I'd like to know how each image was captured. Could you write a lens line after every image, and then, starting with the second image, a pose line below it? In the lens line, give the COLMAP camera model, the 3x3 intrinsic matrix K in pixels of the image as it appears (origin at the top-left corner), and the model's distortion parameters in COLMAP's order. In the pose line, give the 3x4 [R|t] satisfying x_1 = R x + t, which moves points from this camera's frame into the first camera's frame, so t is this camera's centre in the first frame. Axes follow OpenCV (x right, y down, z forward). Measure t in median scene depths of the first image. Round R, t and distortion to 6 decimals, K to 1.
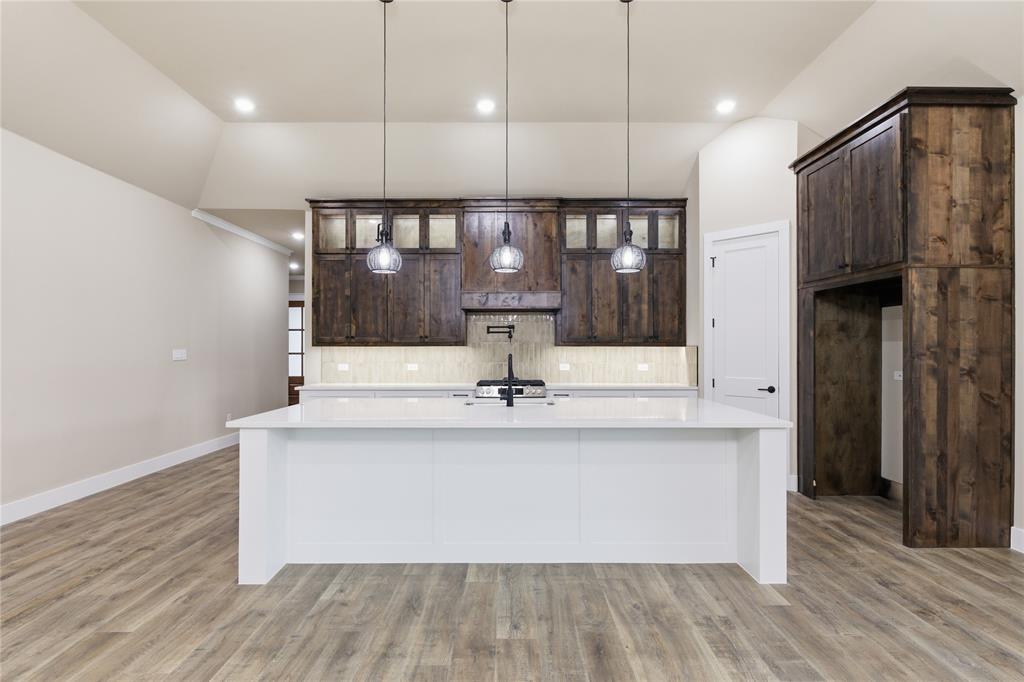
lens RADIAL K [[466.8, 0, 509.6], [0, 466.8, 342.0], [0, 0, 1]] dist [0.008127, 0.000464]
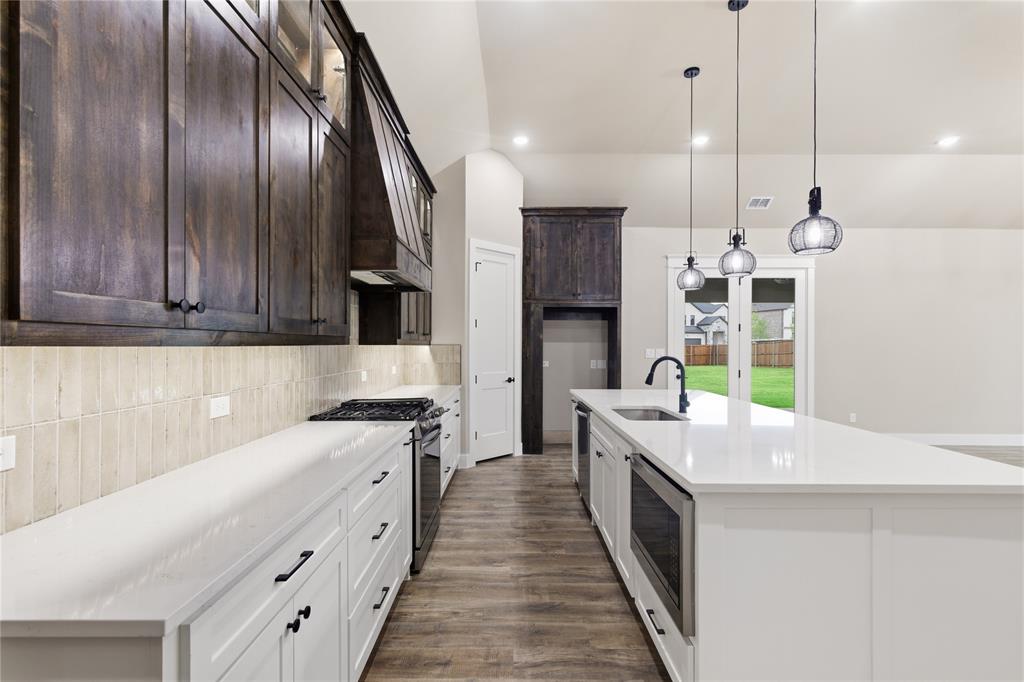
lens RADIAL K [[466.8, 0, 510.6], [0, 466.8, 341.5], [0, 0, 1]] dist [0.008127, 0.000464]
pose [[-0.000551, 0.008406, 0.999965, -0.735879], [-0.010289, 0.999912, -0.008411, 0.009552], [-0.999947, -0.010293, -0.000464, 1.060889]]
